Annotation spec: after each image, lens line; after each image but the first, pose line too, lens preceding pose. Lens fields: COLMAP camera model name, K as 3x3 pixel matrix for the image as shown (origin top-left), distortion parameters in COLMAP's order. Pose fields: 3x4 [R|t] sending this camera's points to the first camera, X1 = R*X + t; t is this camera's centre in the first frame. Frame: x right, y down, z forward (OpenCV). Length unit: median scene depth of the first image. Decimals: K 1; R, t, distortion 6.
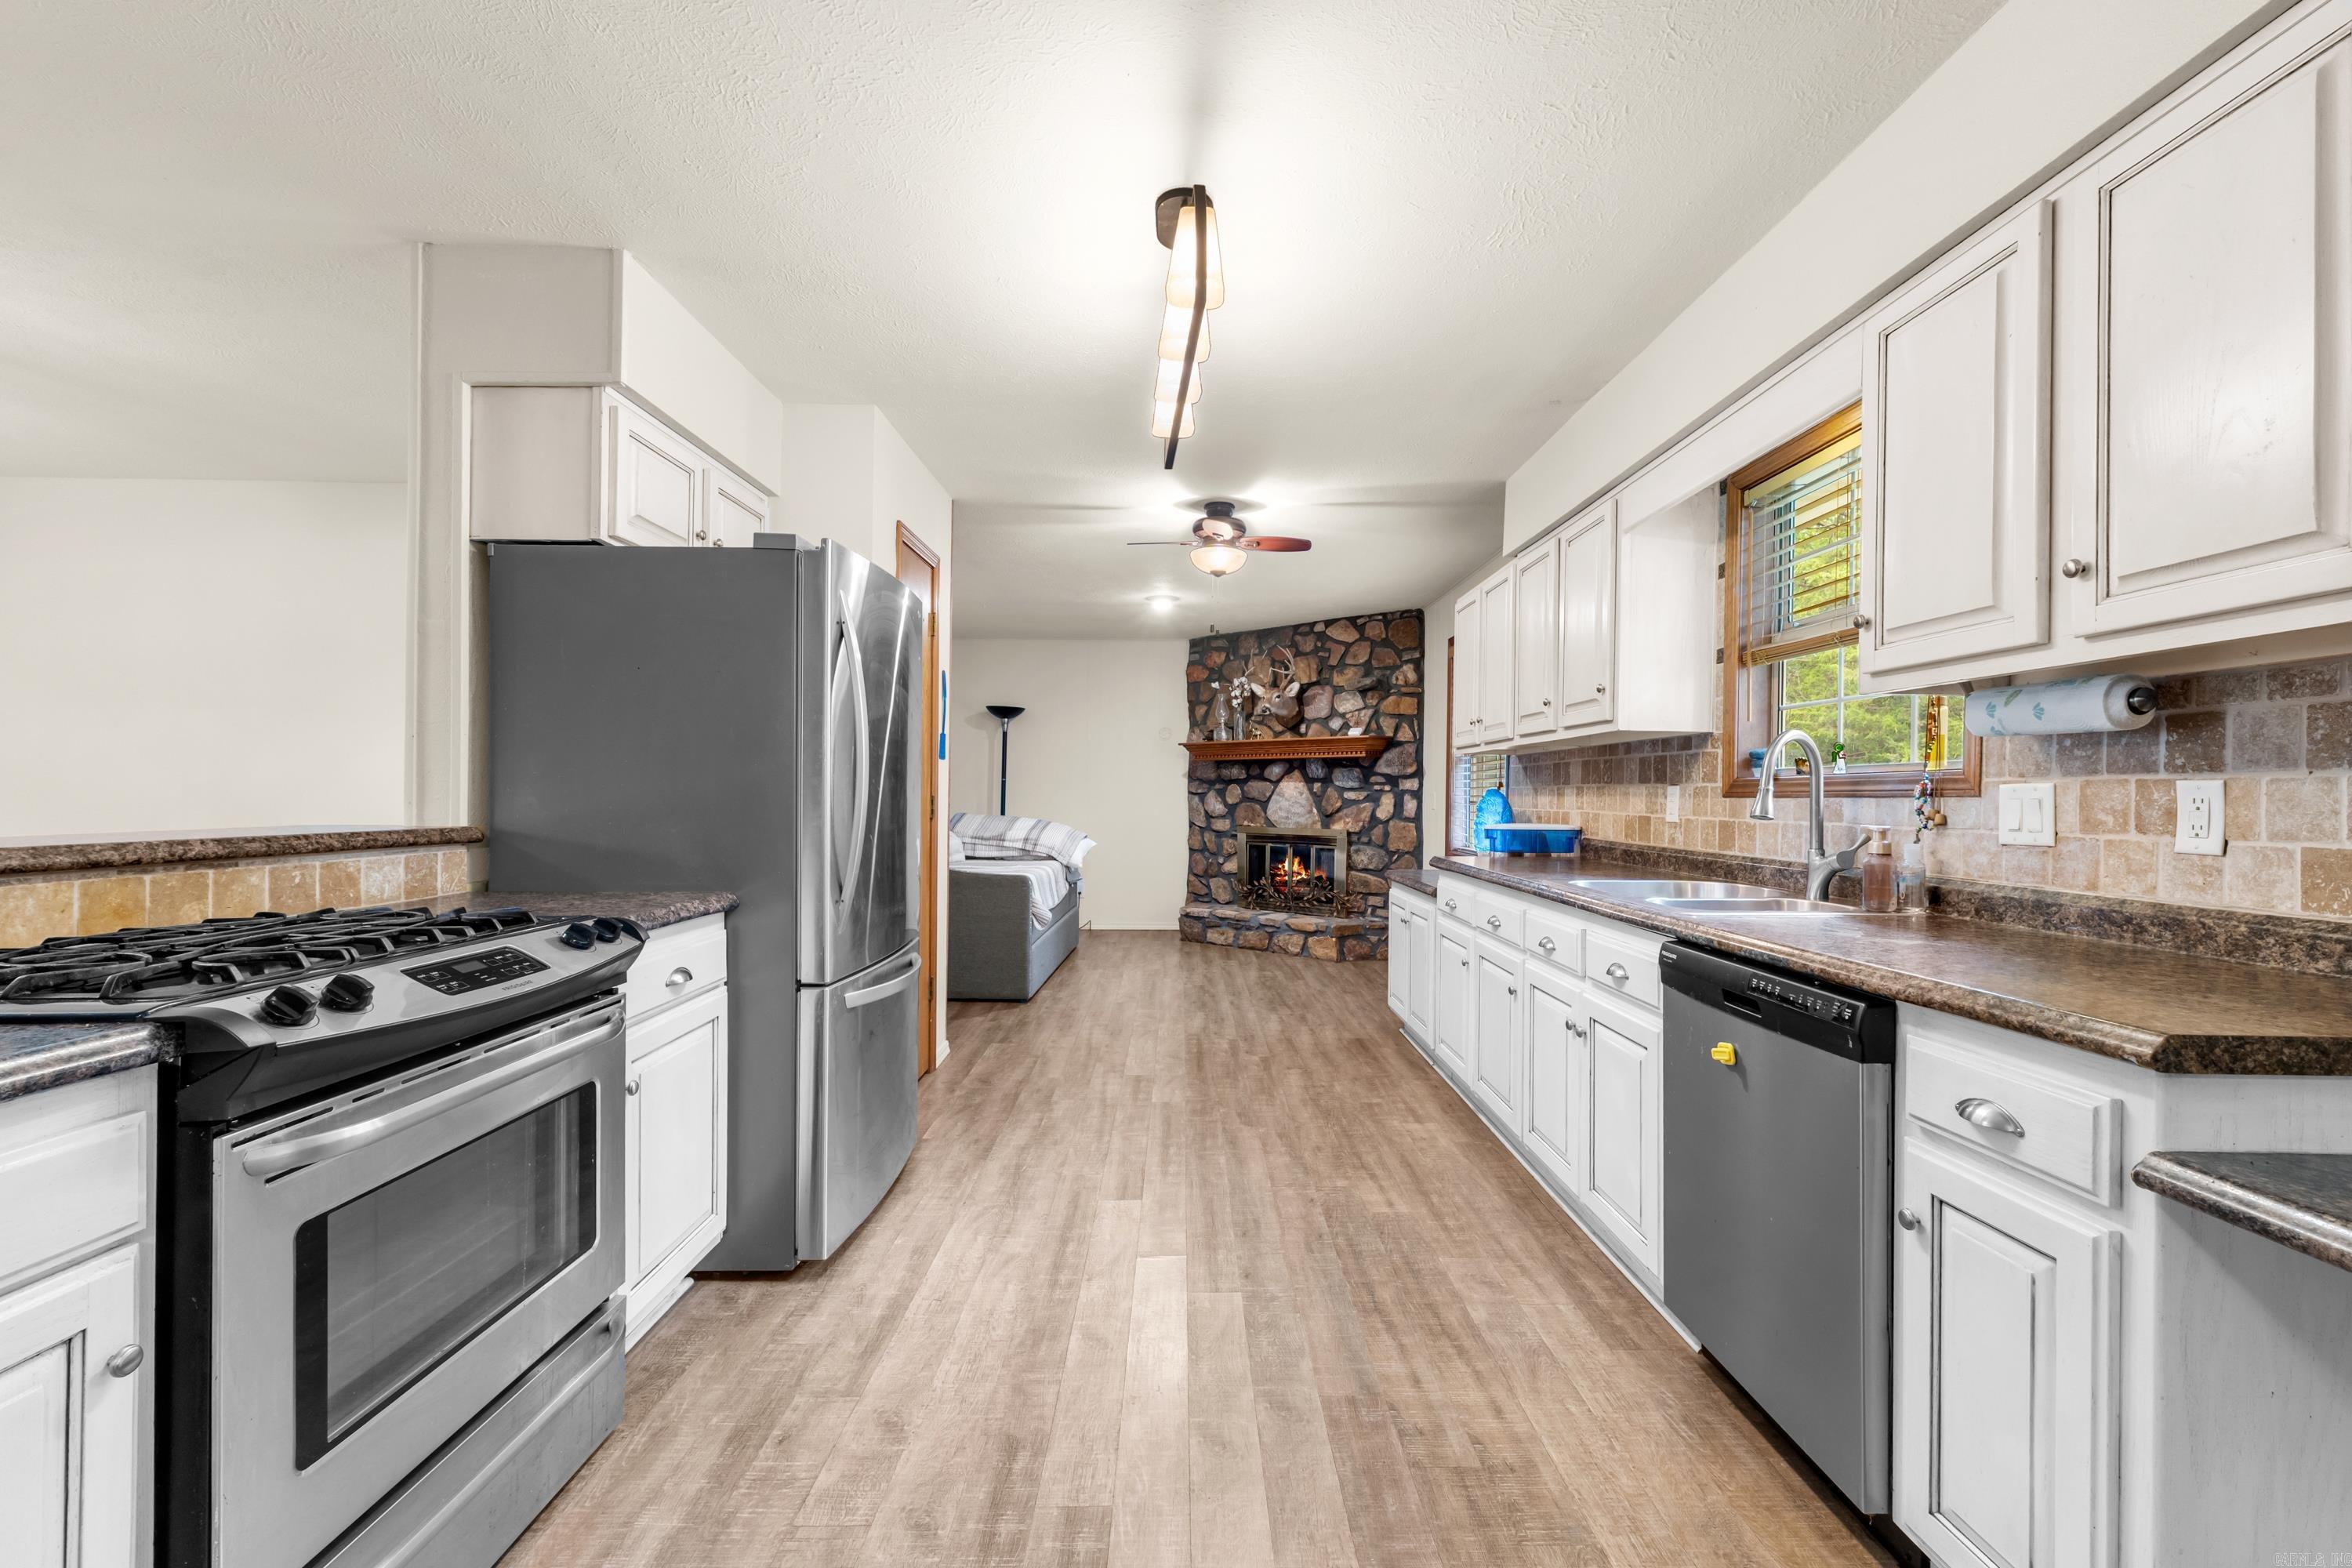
lens RADIAL K [[986.3, 0, 1174.2], [0, 986.3, 790.7], [0, 0, 1]] dist [-0.001474, -0.000261]
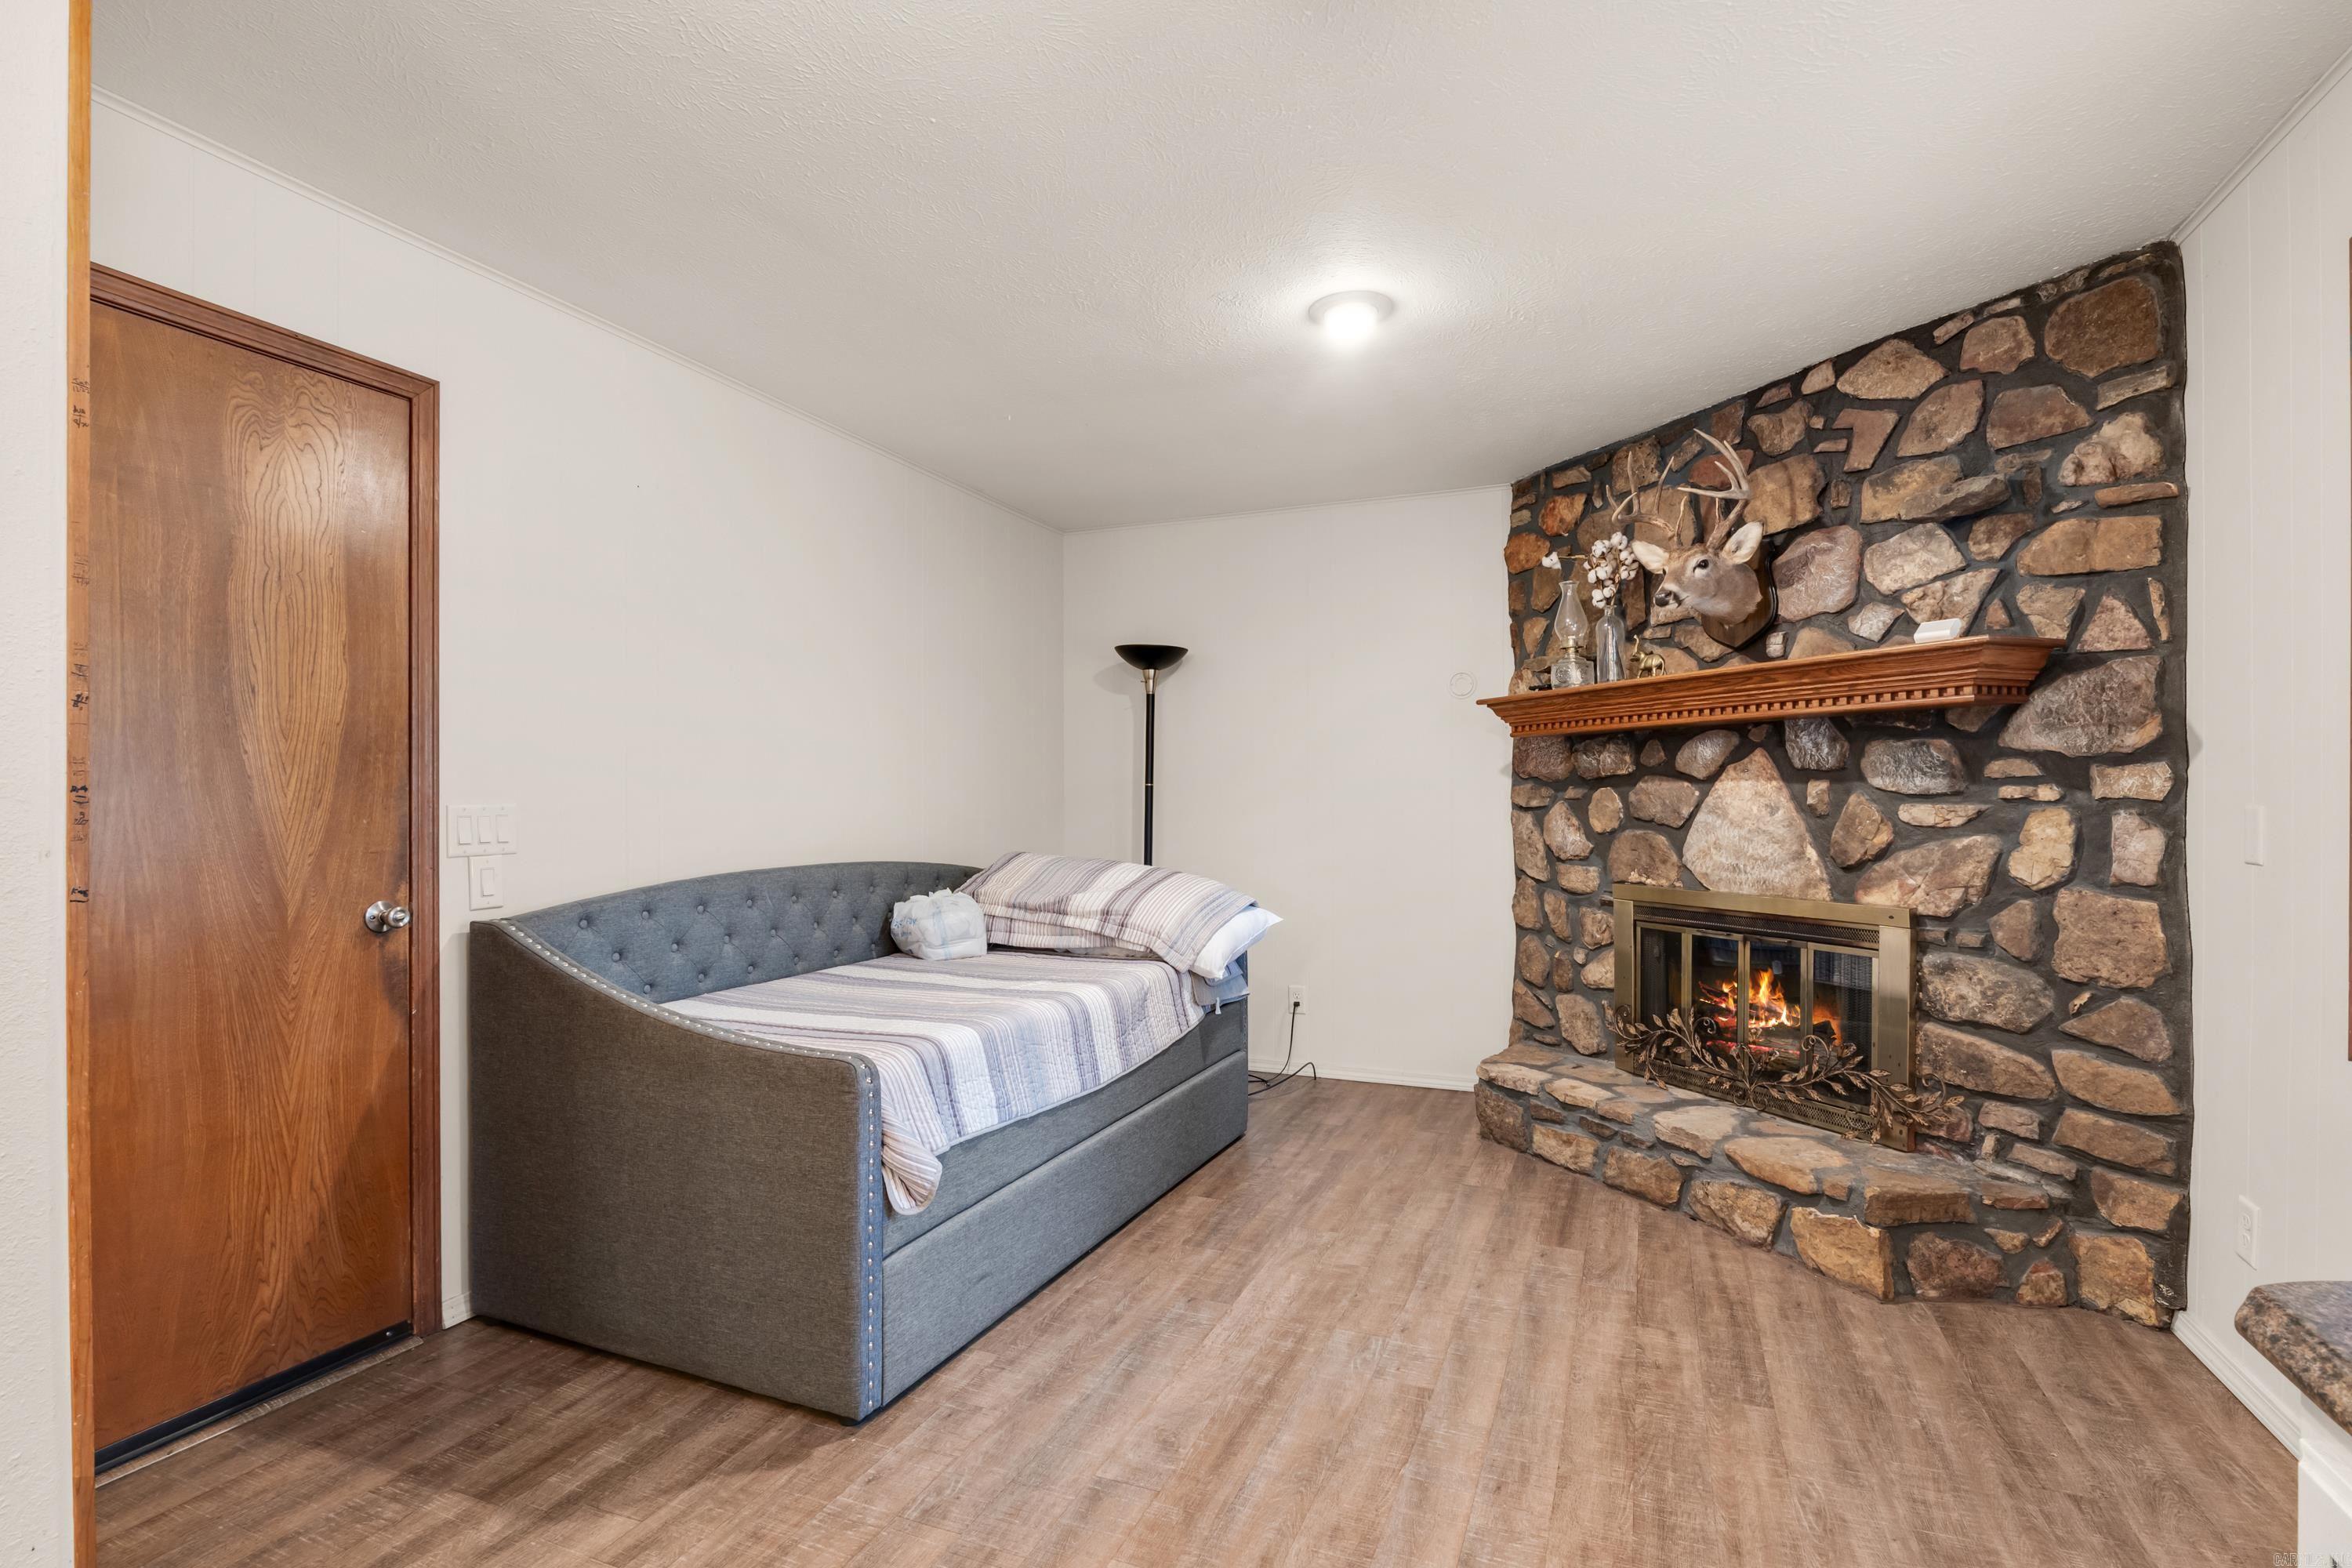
lens RADIAL K [[1127.2, 0, 1182.0], [0, 1127.2, 795.2], [0, 0, 1]] dist [-0.004217, -0.000356]
pose [[0.927226, -0.011634, -0.374322, 0.079770], [0.011021, 0.999932, -0.003779, -0.003536], [0.374341, -0.000621, 0.927291, 0.501862]]
